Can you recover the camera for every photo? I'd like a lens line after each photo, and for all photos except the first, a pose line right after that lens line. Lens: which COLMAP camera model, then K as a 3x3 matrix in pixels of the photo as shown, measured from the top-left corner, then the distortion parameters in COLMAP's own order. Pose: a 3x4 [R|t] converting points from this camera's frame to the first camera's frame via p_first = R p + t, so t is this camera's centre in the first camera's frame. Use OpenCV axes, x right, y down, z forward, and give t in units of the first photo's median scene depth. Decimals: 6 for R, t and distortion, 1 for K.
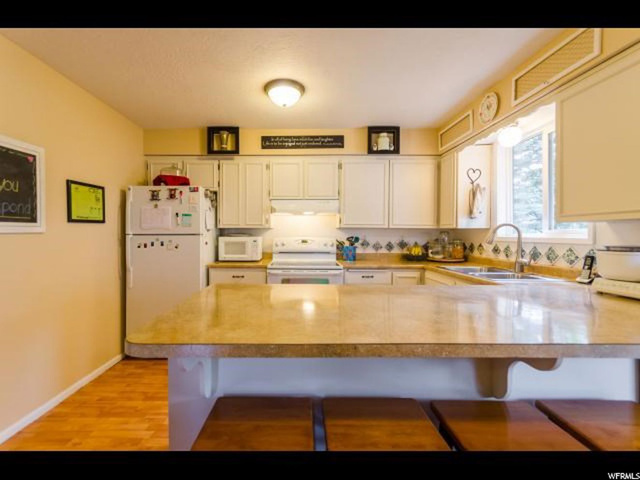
lens RADIAL K [[283.2, 0, 300.6], [0, 283.2, 237.1], [0, 0, 1]] dist [0.000552, -0.000220]
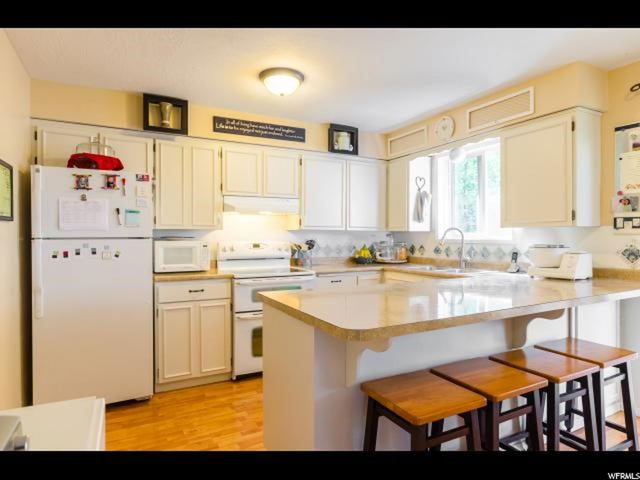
lens RADIAL K [[368.4, 0, 320.0], [0, 368.4, 240.0], [0, 0, 1]] dist [-0.002587, -0.000540]
pose [[0.880456, -0.006958, 0.474077, -0.379102], [0.007555, 0.999971, 0.000645, -0.000835], [-0.474067, 0.003014, 0.880483, -0.068642]]
